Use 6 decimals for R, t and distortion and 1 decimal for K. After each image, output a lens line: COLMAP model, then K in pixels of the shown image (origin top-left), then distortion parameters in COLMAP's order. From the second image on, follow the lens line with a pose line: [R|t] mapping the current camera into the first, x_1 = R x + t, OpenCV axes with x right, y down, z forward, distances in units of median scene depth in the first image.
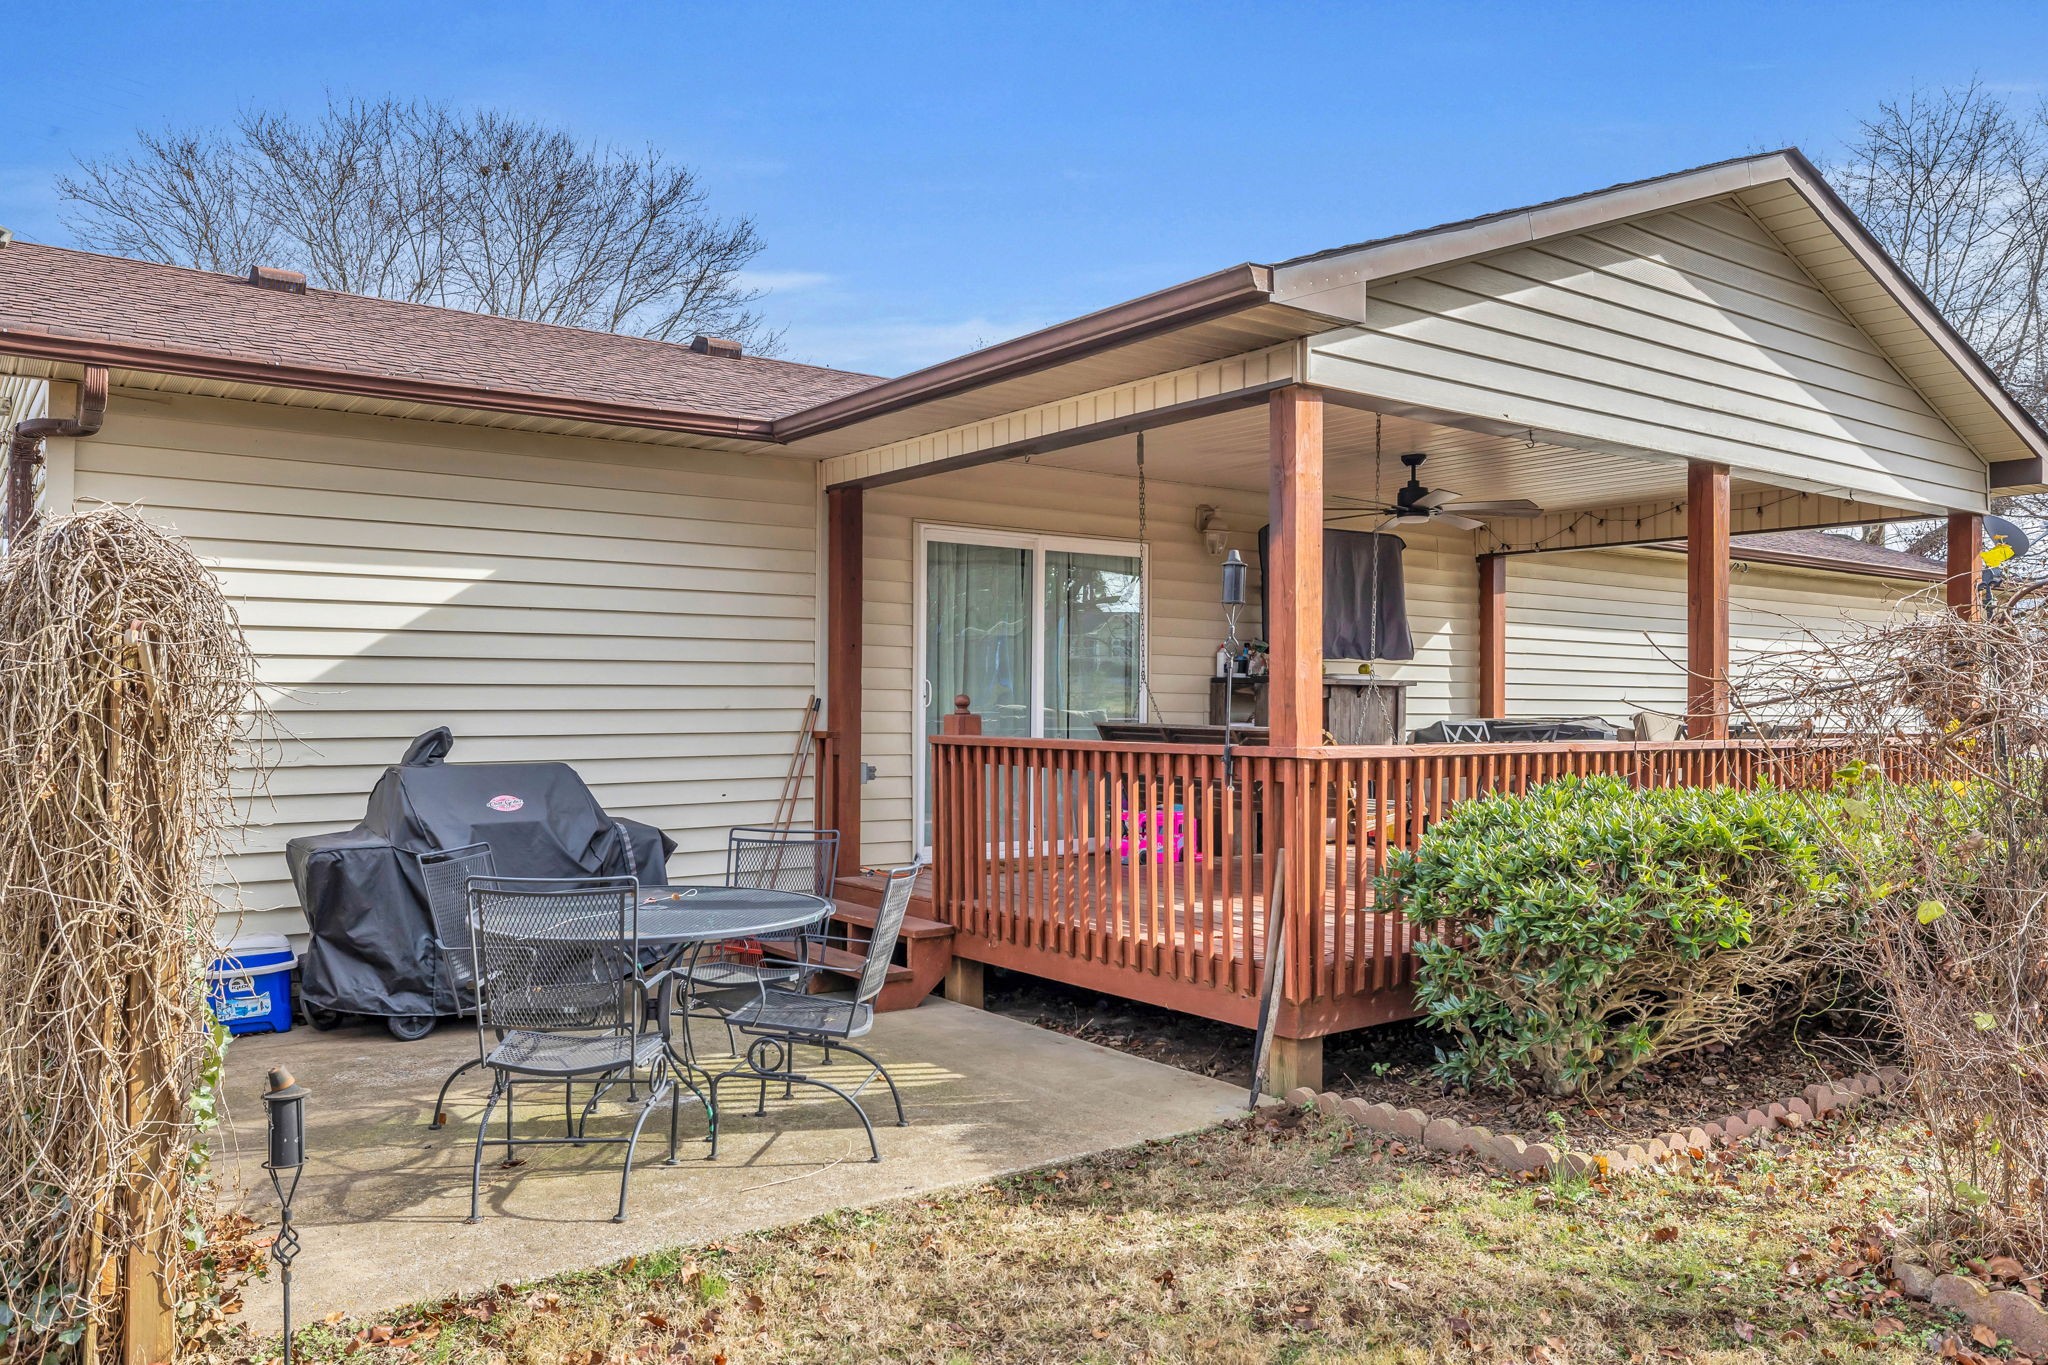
lens RADIAL K [[1450.2, 0, 995.1], [0, 1450.2, 714.9], [0, 0, 1]] dist [0.008932, 0.003235]
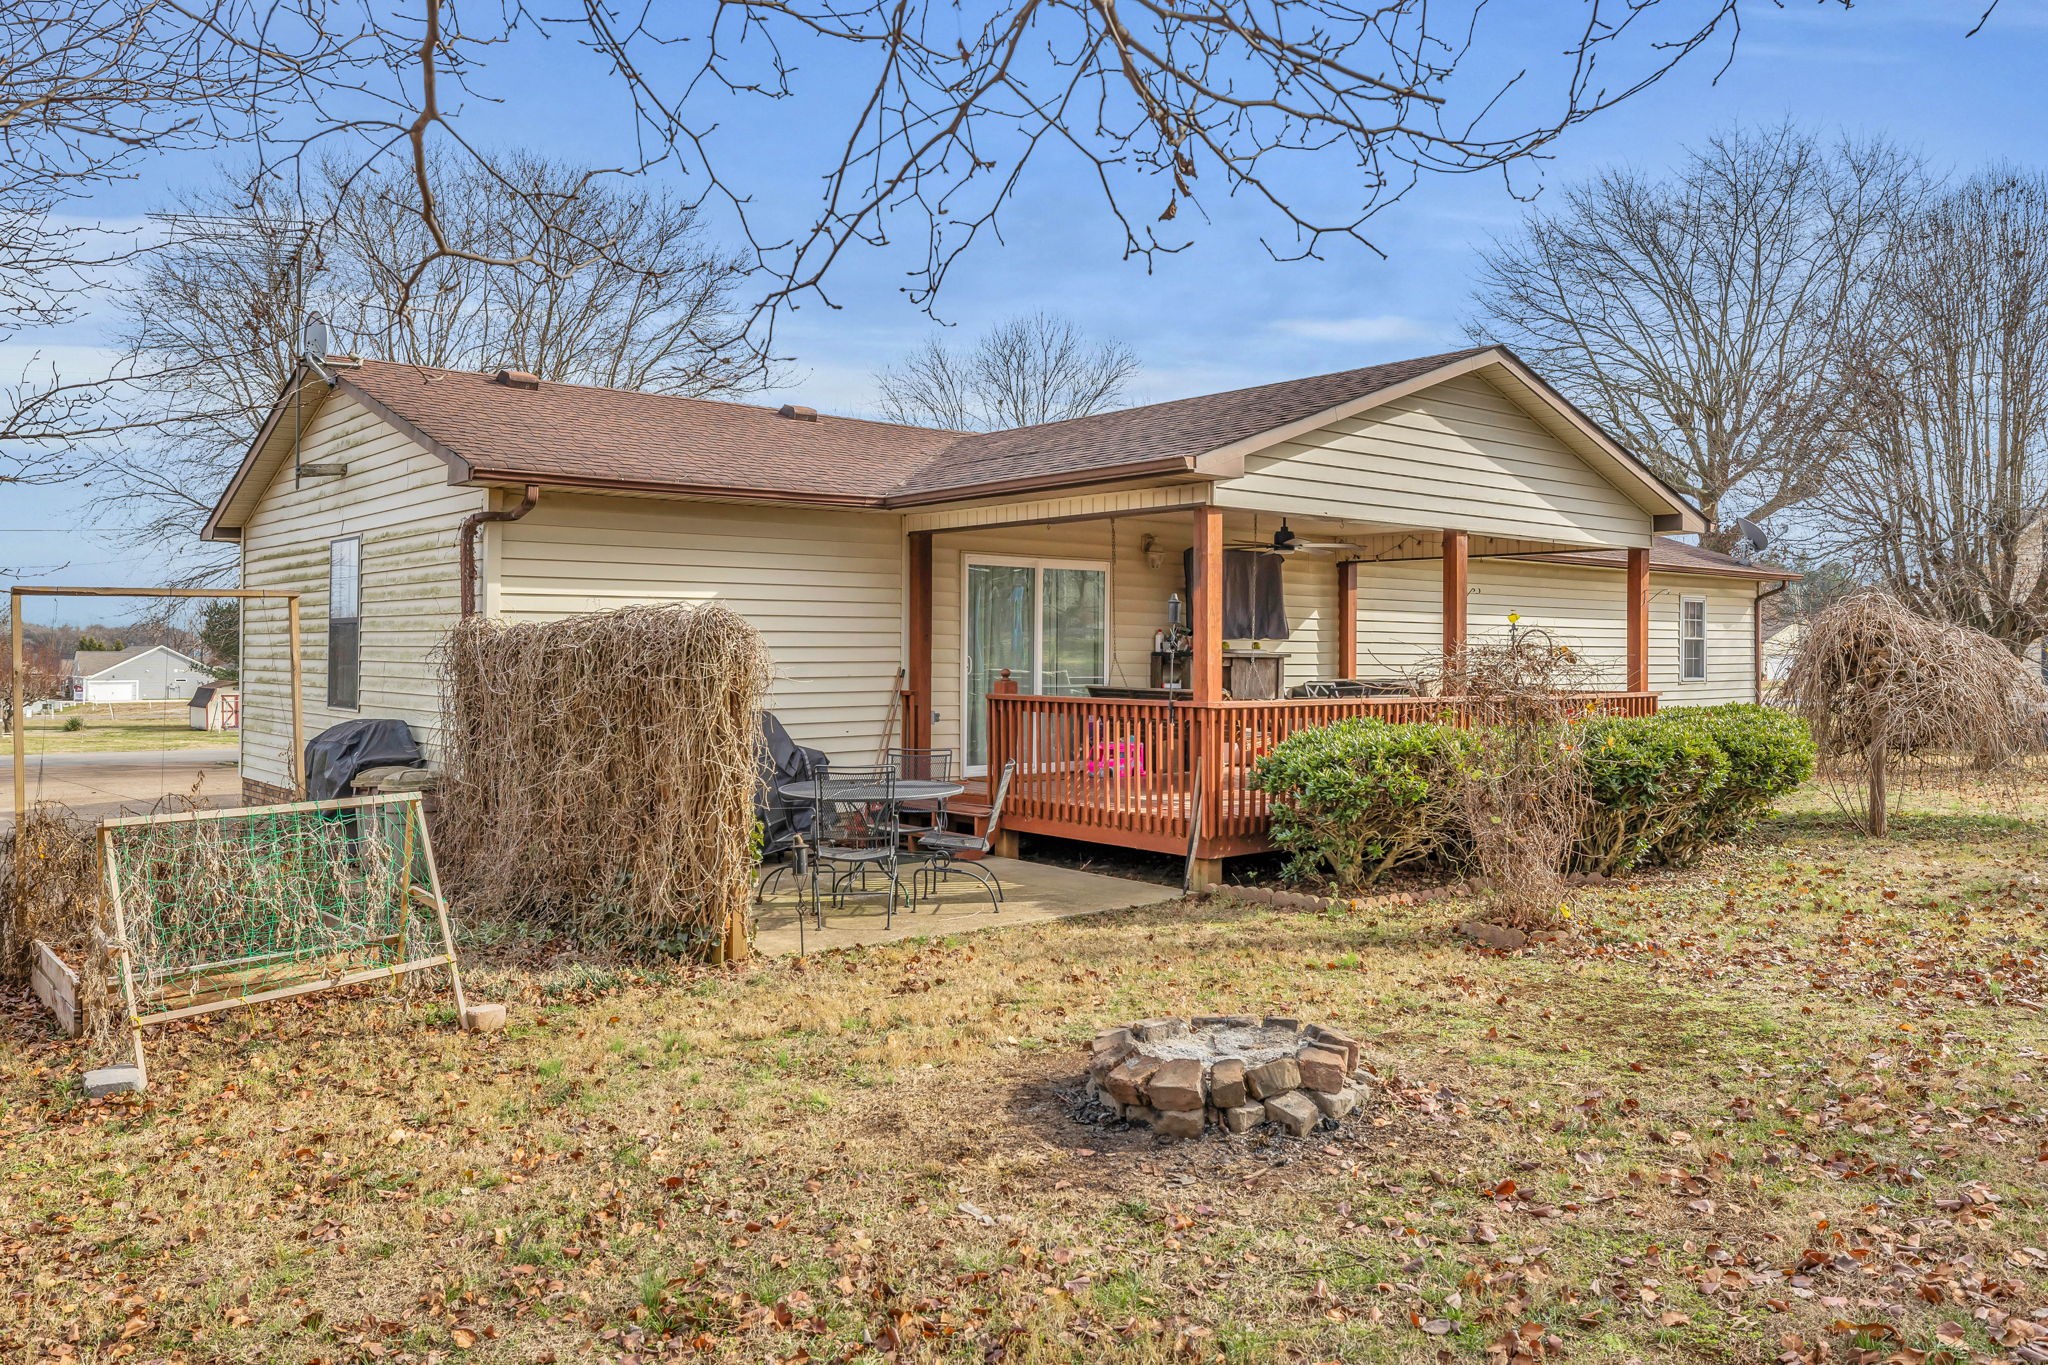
lens RADIAL K [[1450.2, 0, 1025.0], [0, 1450.2, 673.6], [0, 0, 1]] dist [0.008932, 0.003235]
pose [[0.997023, 0.000371, 0.077101, -0.126739], [-0.000901, 0.999976, 0.006835, -0.019898], [-0.077096, -0.006884, 0.997000, -0.623900]]
